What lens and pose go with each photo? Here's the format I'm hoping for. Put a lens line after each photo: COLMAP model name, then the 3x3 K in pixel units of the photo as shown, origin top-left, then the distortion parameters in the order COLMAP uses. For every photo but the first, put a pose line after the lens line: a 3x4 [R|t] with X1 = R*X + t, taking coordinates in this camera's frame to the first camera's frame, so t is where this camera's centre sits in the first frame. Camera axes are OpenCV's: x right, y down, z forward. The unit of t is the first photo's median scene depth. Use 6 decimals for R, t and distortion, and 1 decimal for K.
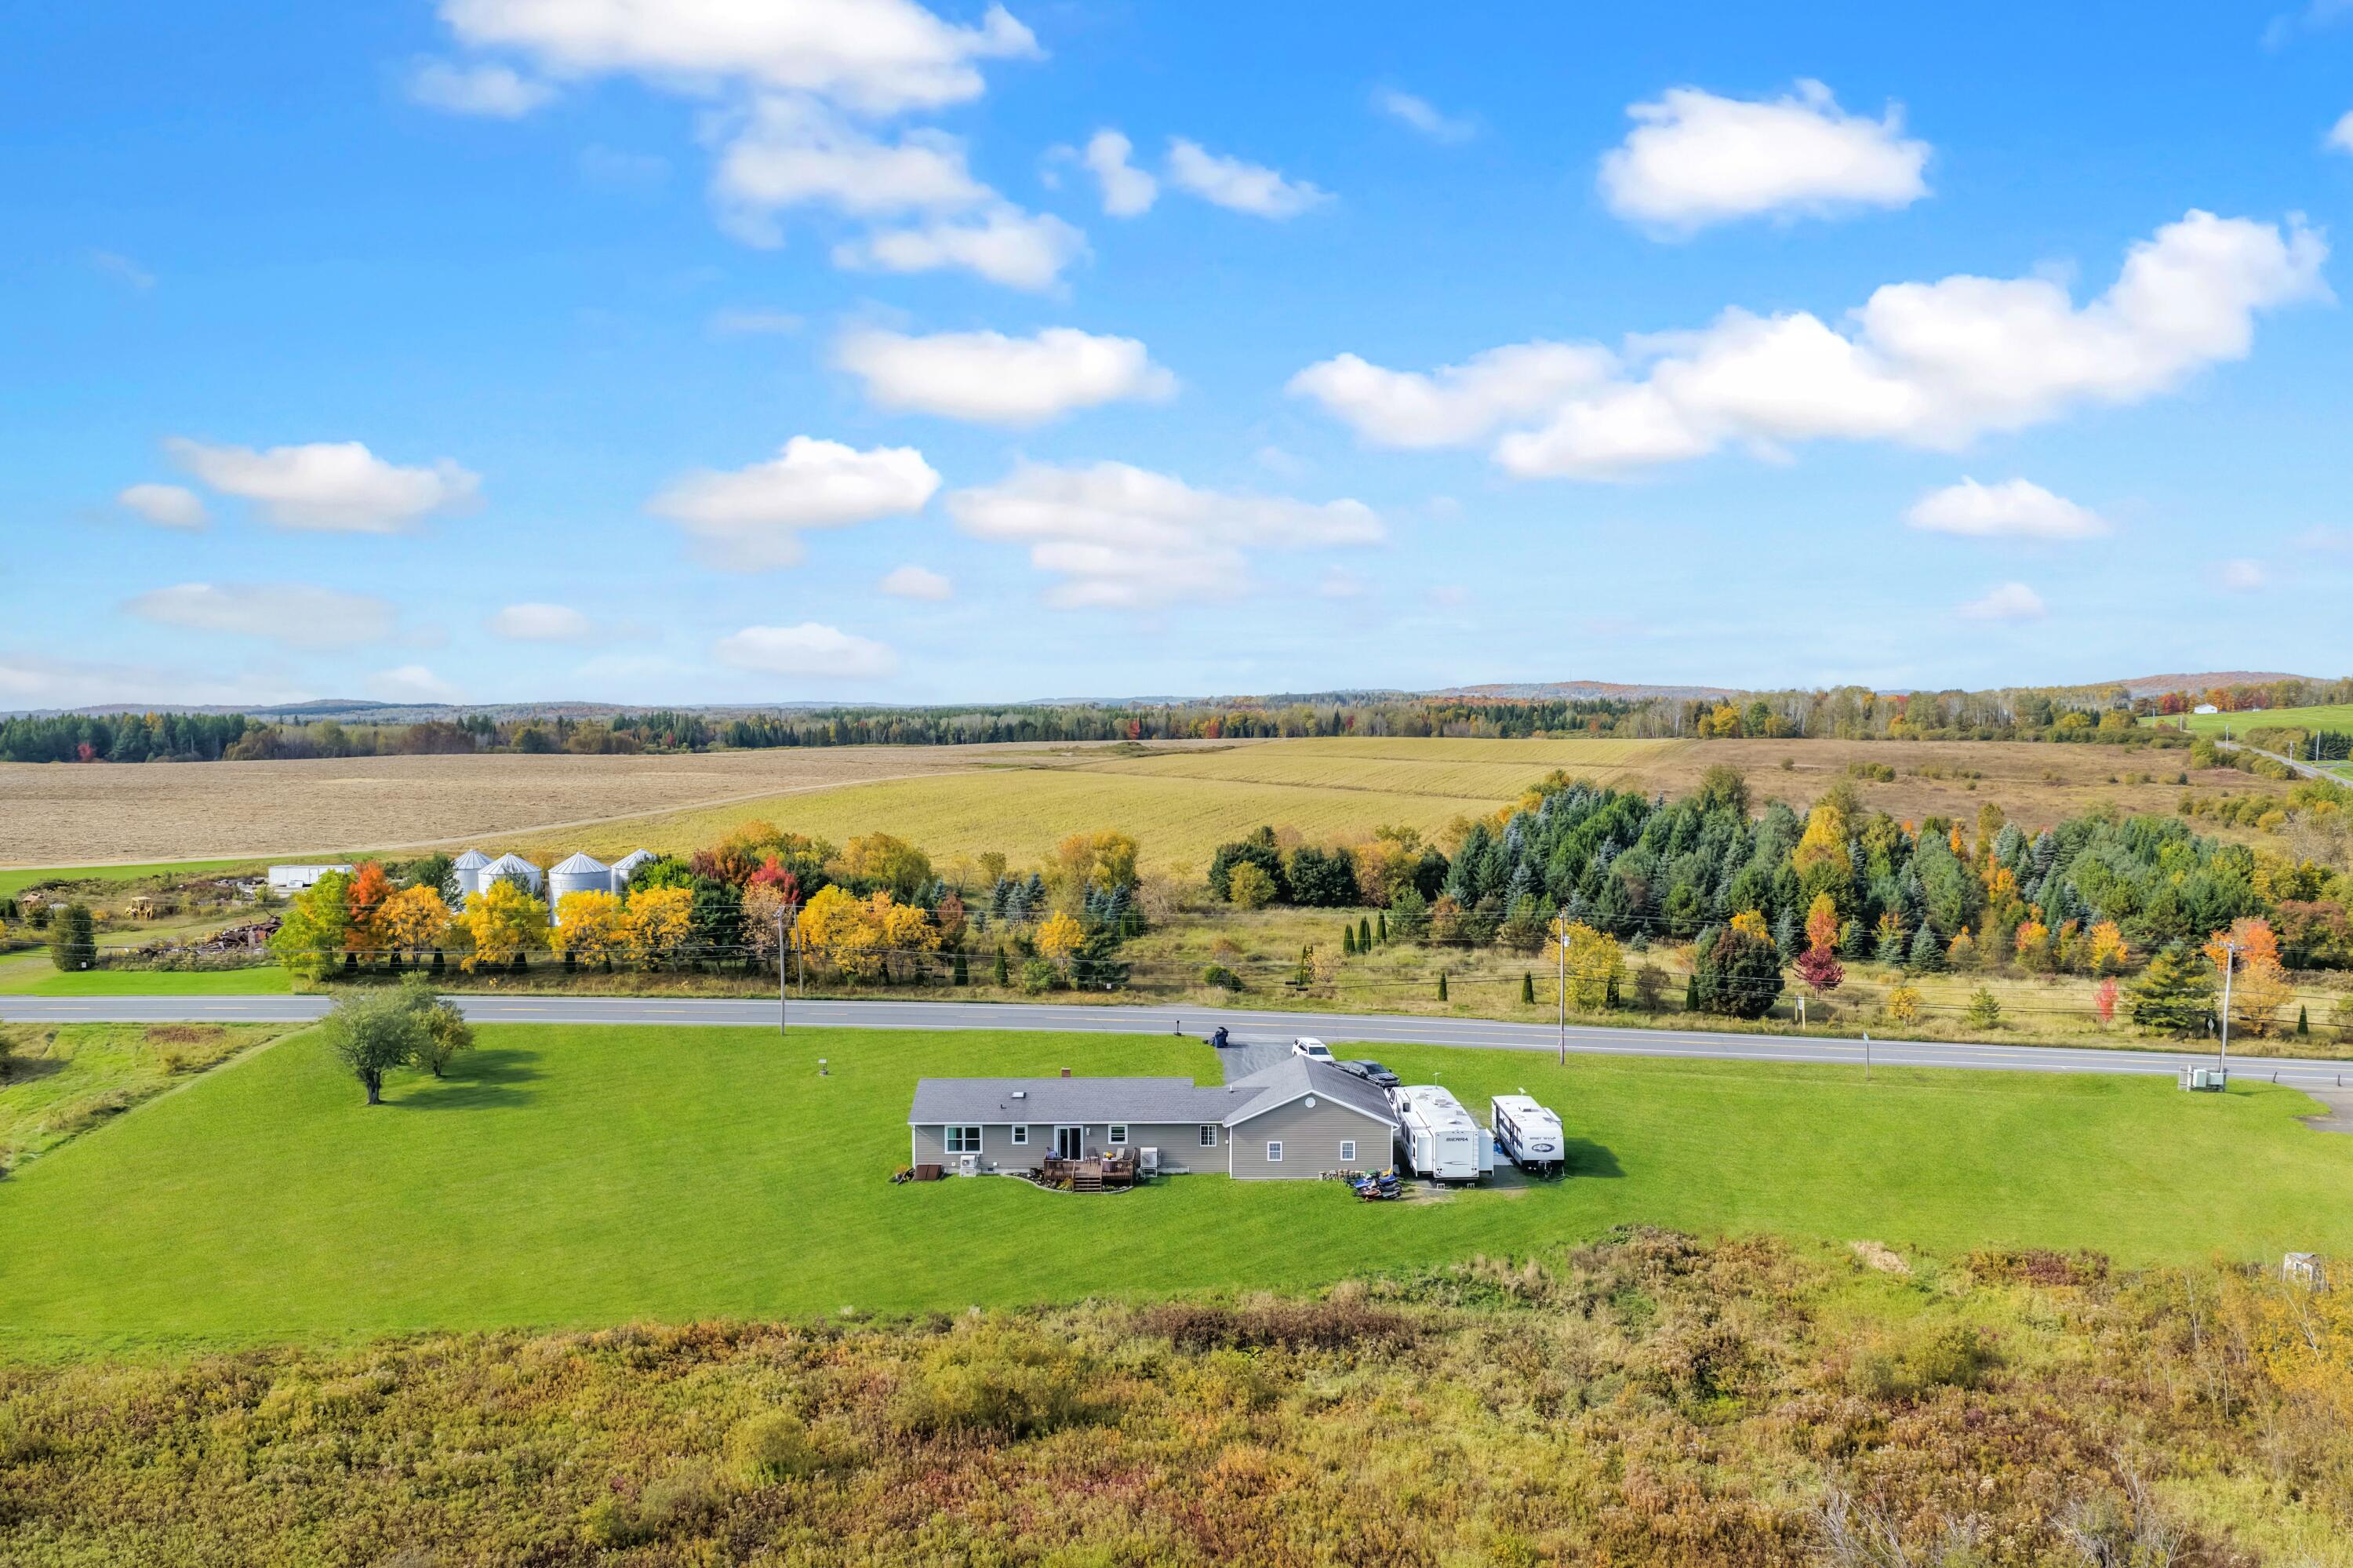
lens RADIAL K [[1939.0, 0, 1176.5], [0, 1939.0, 784.0], [0, 0, 1]] dist [-0.007282, 0.006781]
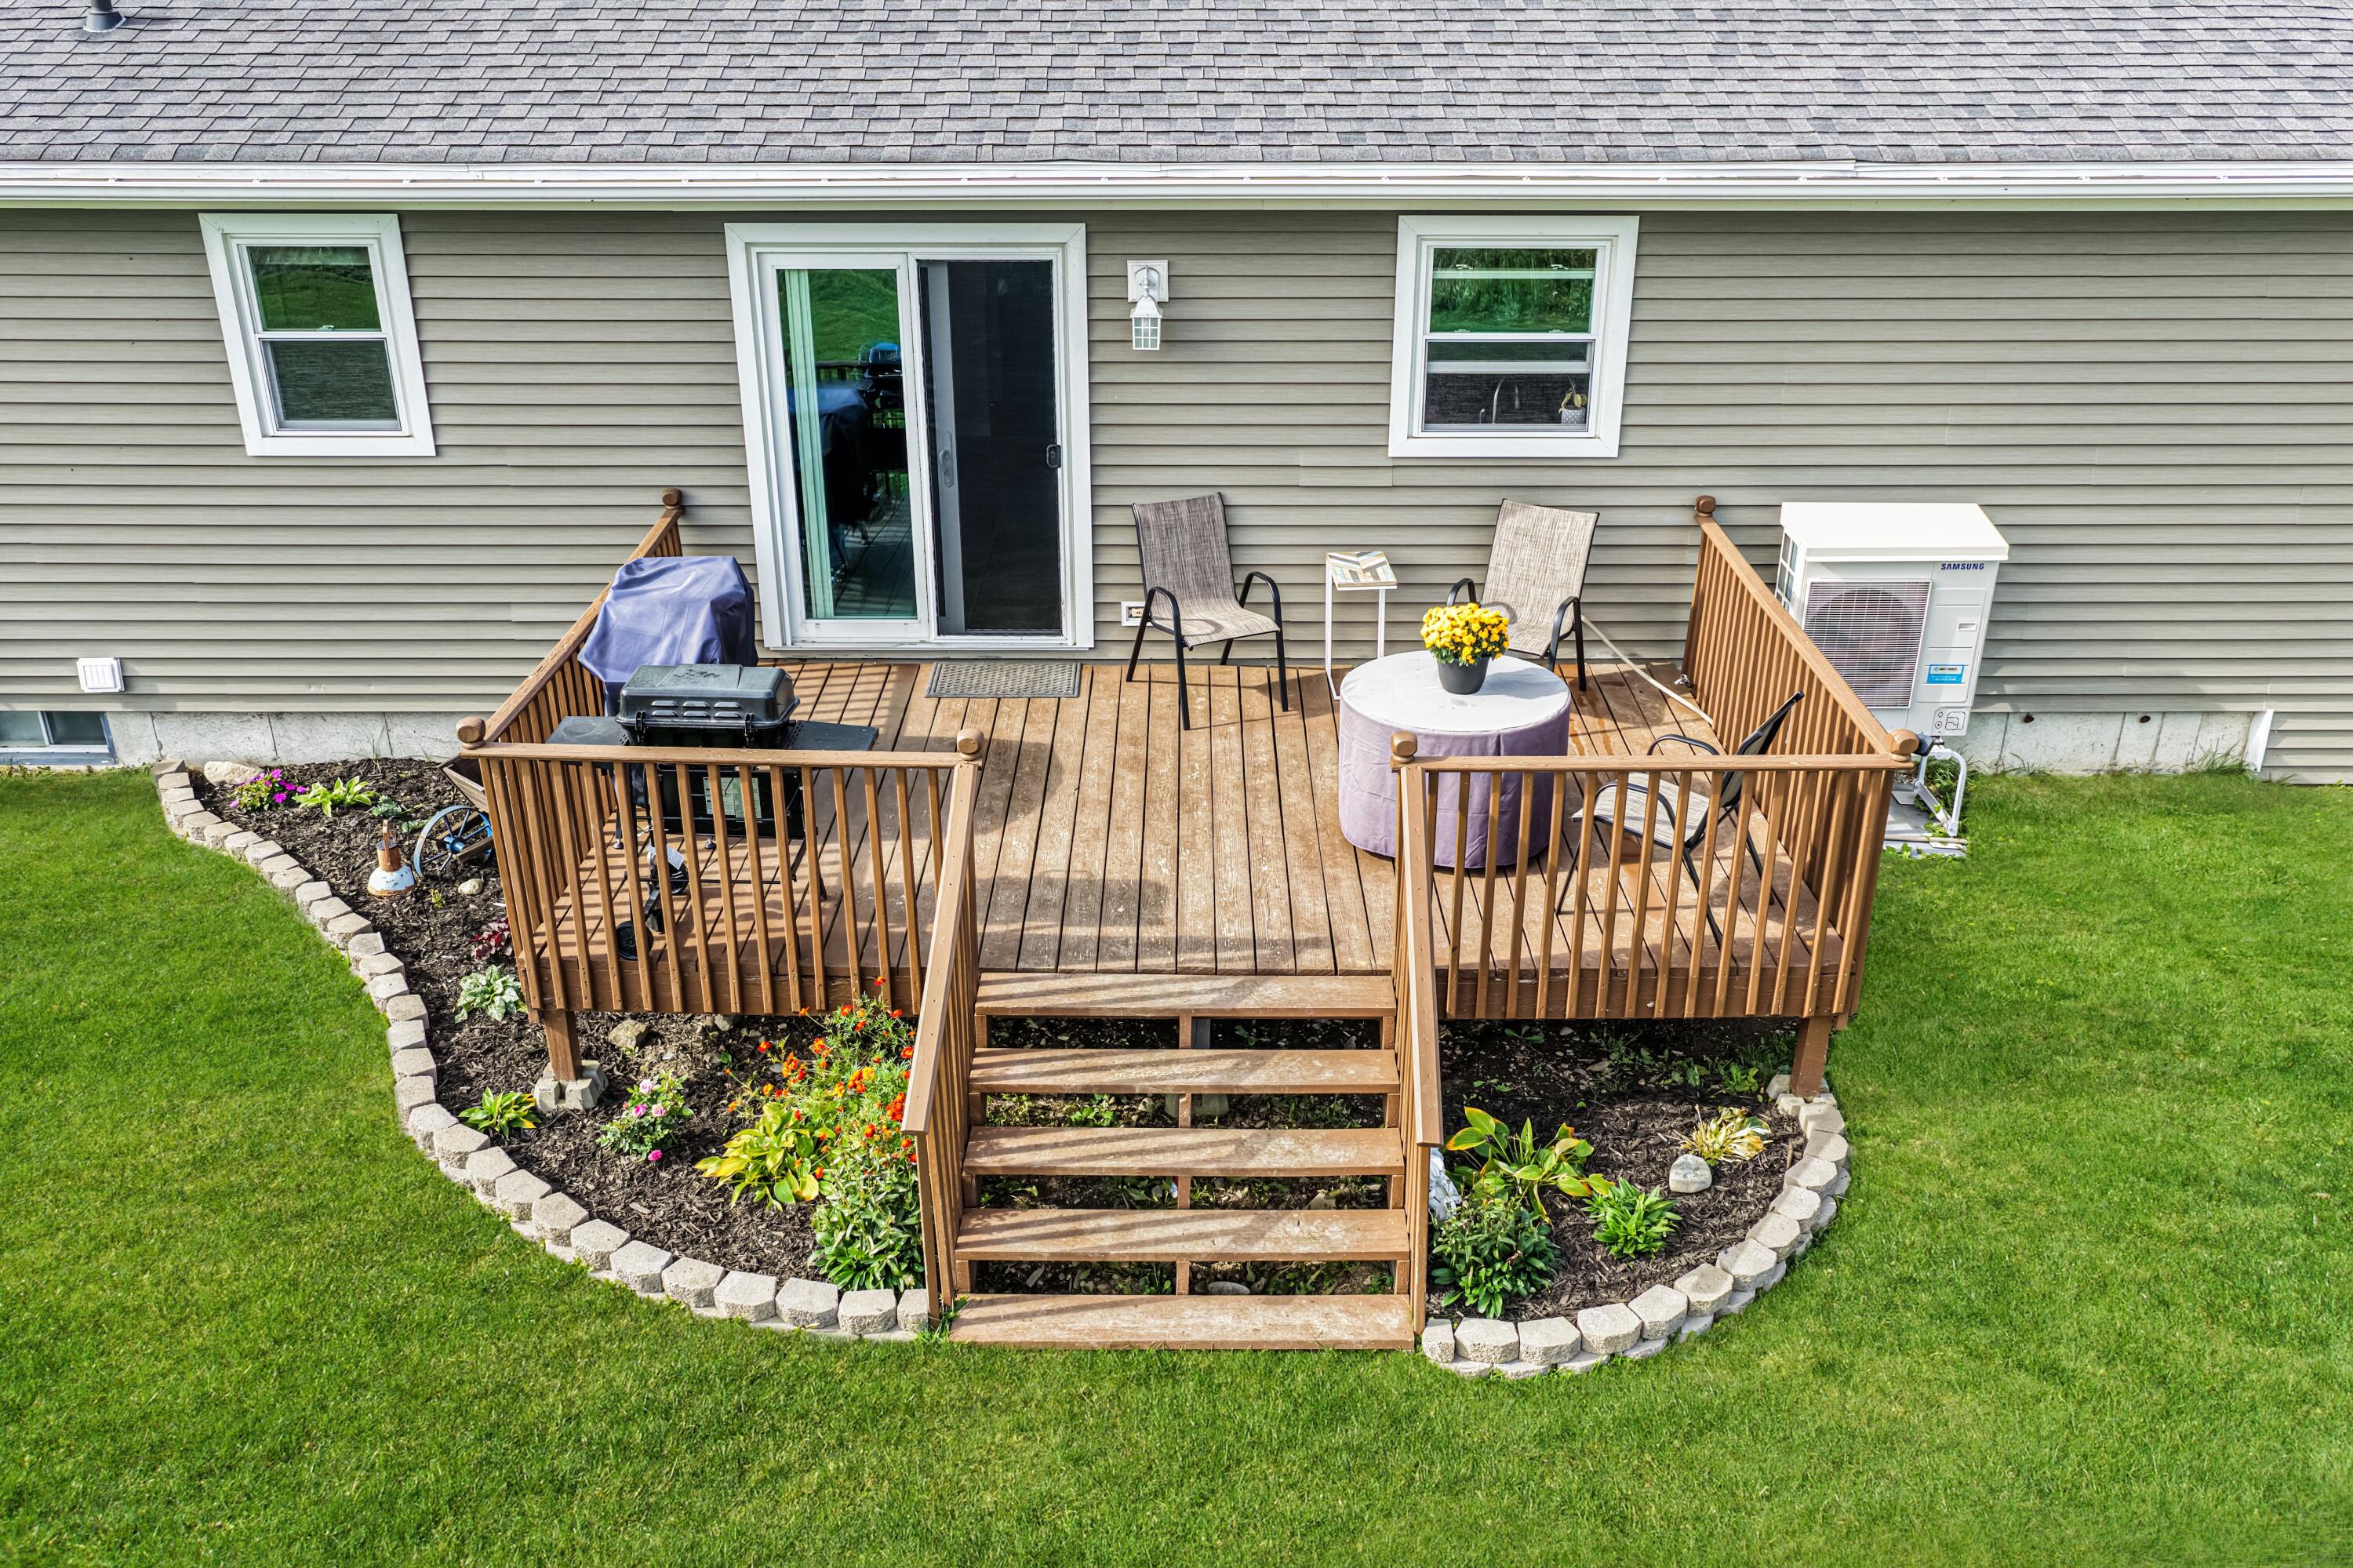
lens RADIAL K [[1939.0, 0, 1176.5], [0, 1939.0, 784.0], [0, 0, 1]] dist [-0.007282, 0.006781]
pose [[0.999942, 0.001937, 0.010567, -0.029826], [-0.005716, 0.928767, 0.370621, 0.110536], [-0.009097, -0.370660, 0.928724, 0.603855]]
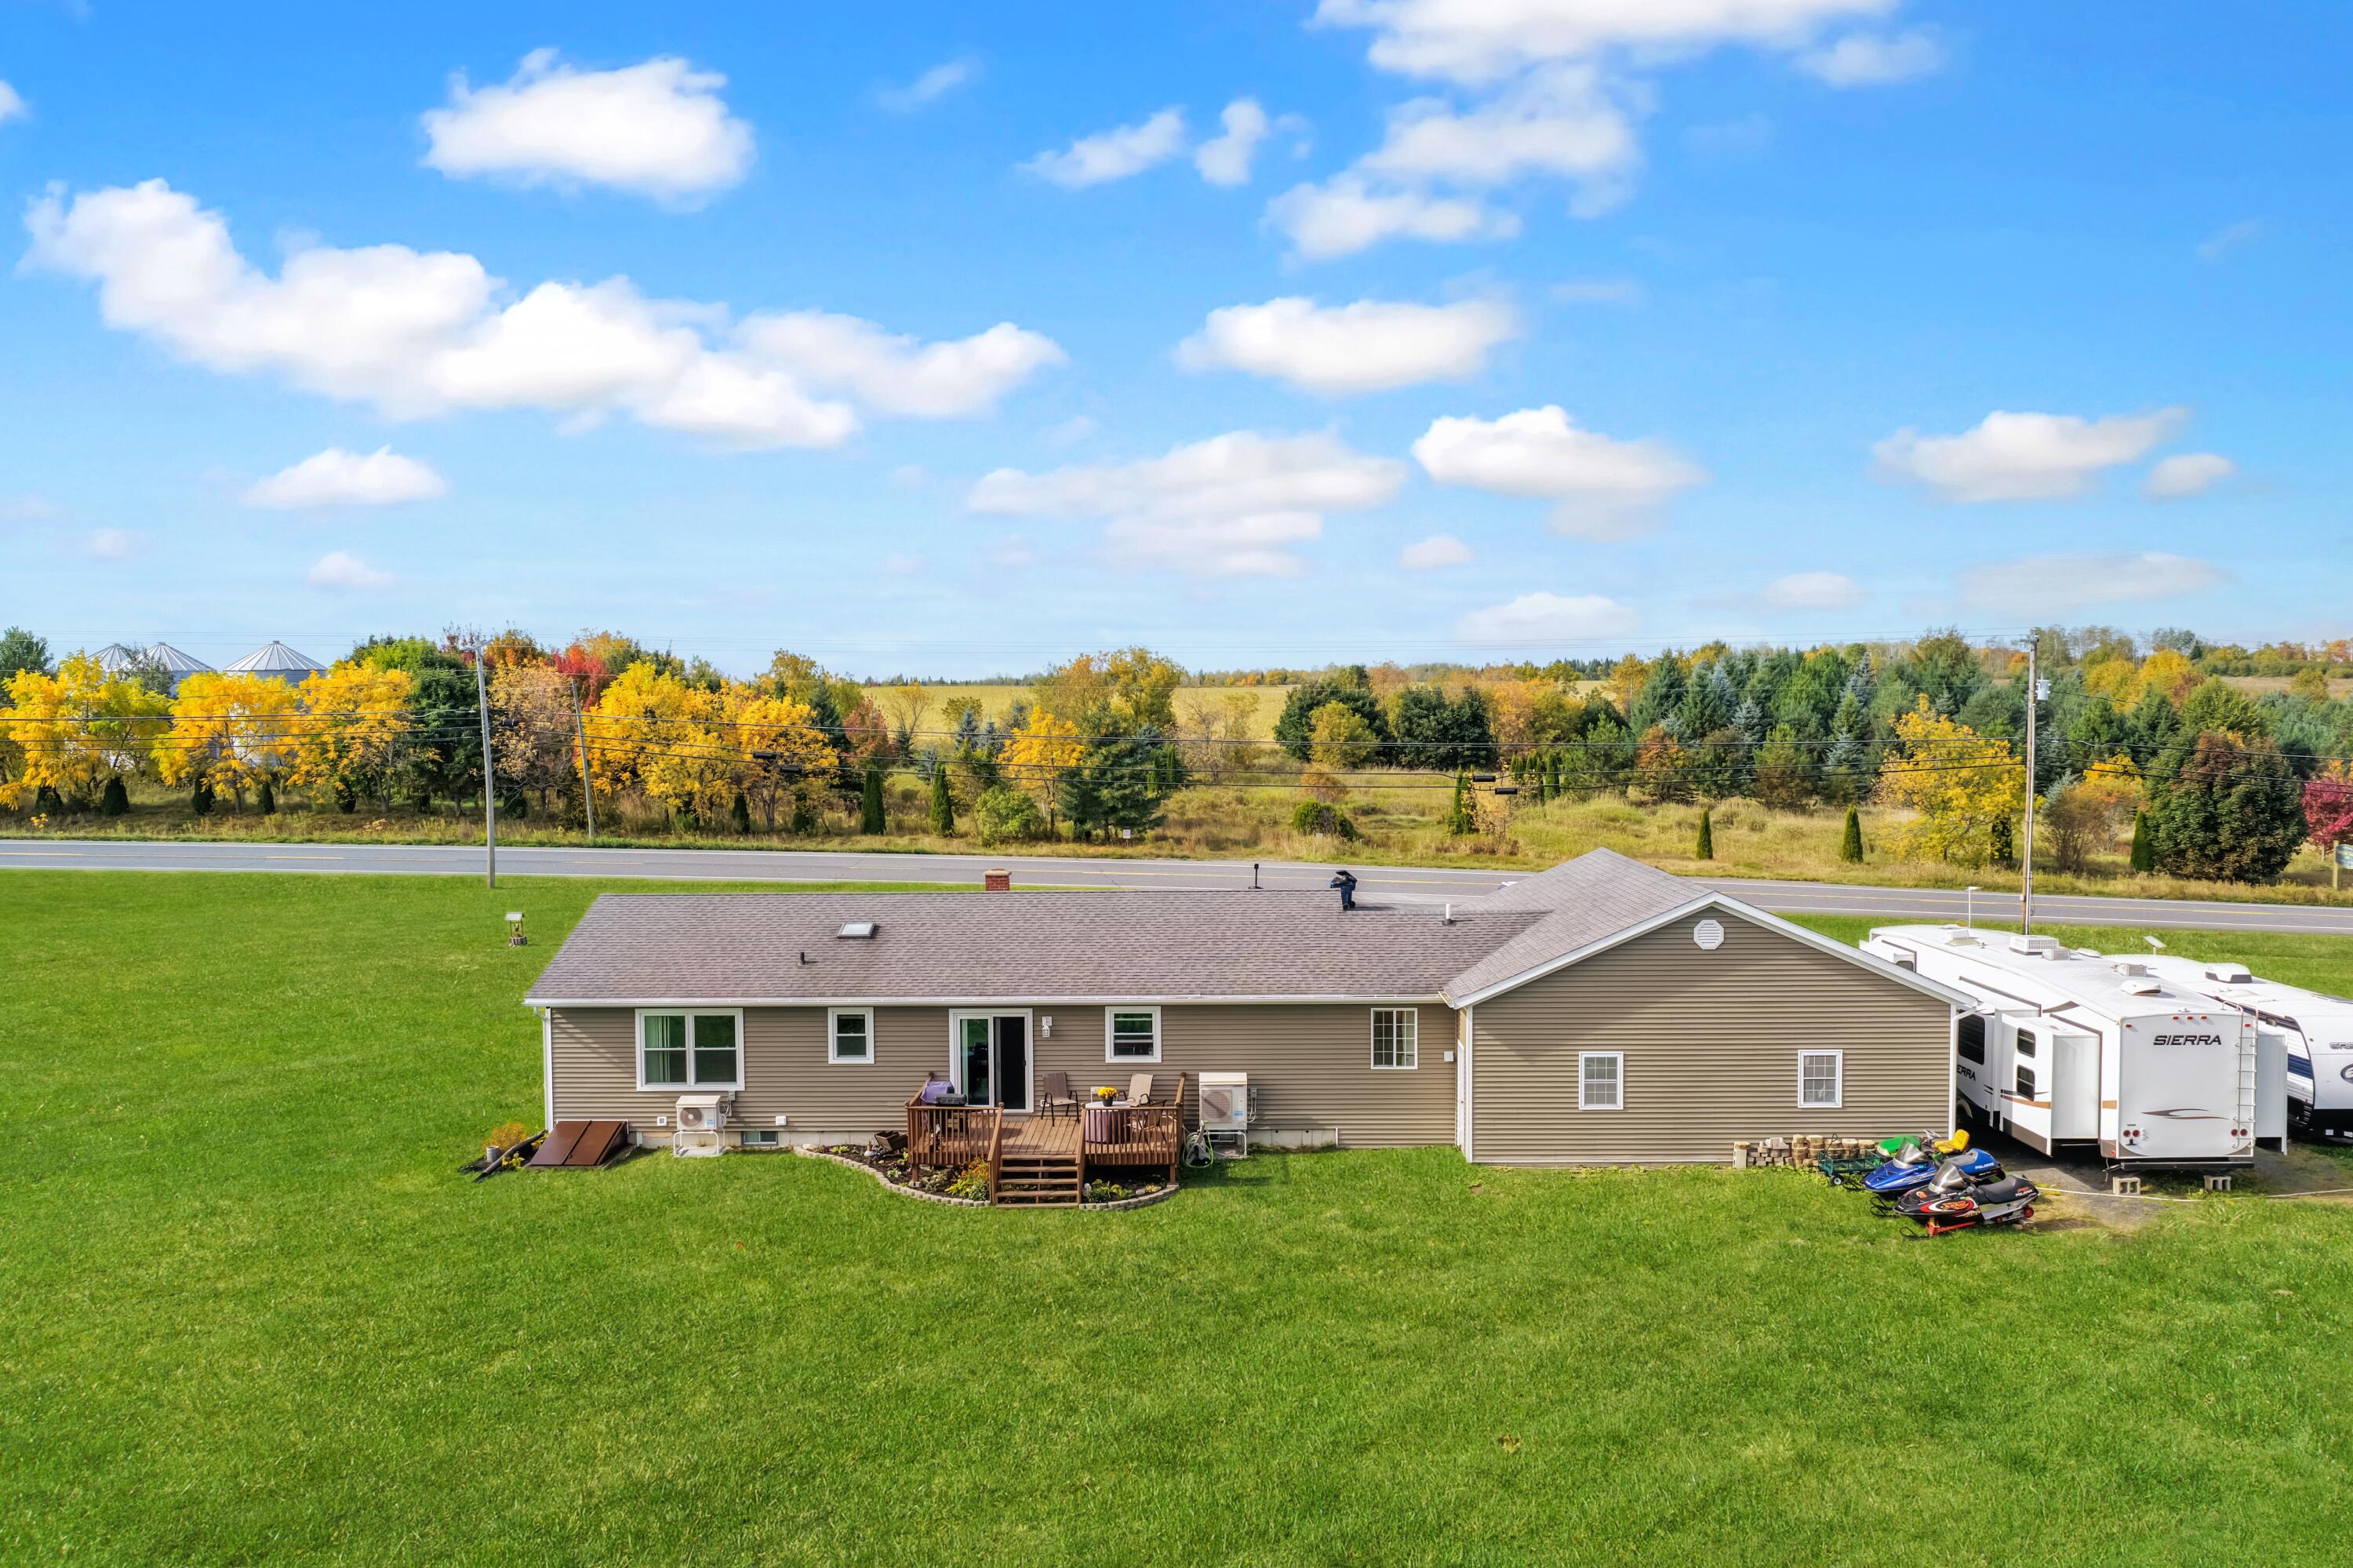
lens RADIAL K [[1939.0, 0, 1176.5], [0, 1939.0, 784.0], [0, 0, 1]] dist [-0.007282, 0.006781]
pose [[0.999870, -0.002573, -0.015890, -0.011115], [0.002632, 0.999990, 0.003705, 0.088719], [0.015880, -0.003746, 0.999867, 0.430922]]
